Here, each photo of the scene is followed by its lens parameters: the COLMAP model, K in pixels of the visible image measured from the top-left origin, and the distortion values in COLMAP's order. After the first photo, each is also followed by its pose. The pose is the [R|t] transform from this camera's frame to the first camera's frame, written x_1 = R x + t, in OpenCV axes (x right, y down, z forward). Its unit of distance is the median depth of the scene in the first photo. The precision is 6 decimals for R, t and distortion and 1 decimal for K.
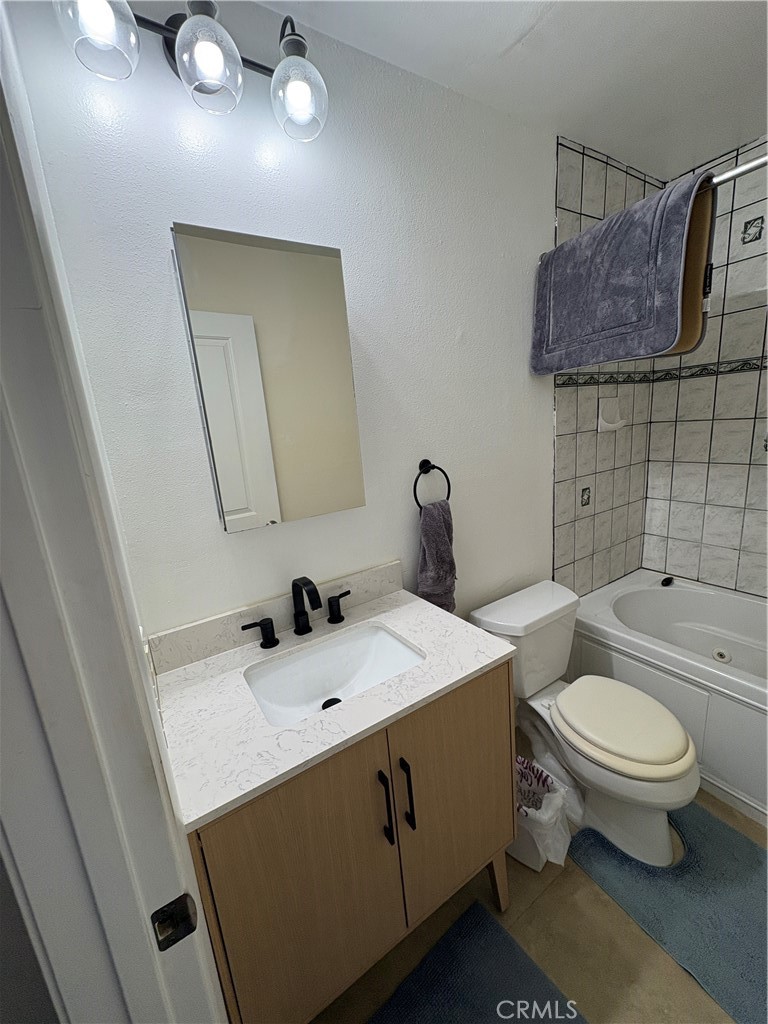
lens RADIAL K [[405.8, 0, 383.1], [0, 405.8, 509.8], [0, 0, 1]] dist [-0.001235, 0.000575]
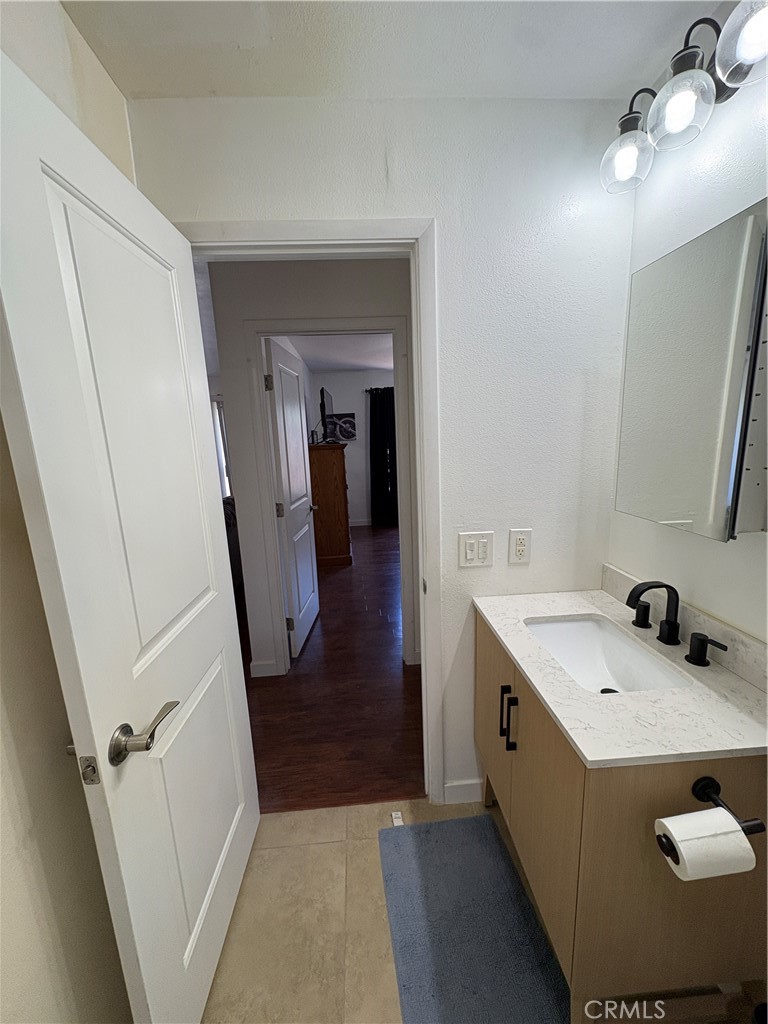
lens RADIAL K [[405.8, 0, 388.2], [0, 405.8, 516.8], [0, 0, 1]] dist [-0.001235, 0.000575]
pose [[-0.476465, 0.266319, -0.837887, 0.849537], [-0.116560, 0.925472, 0.360439, -0.242874], [0.871433, 0.269400, -0.409913, 0.746163]]
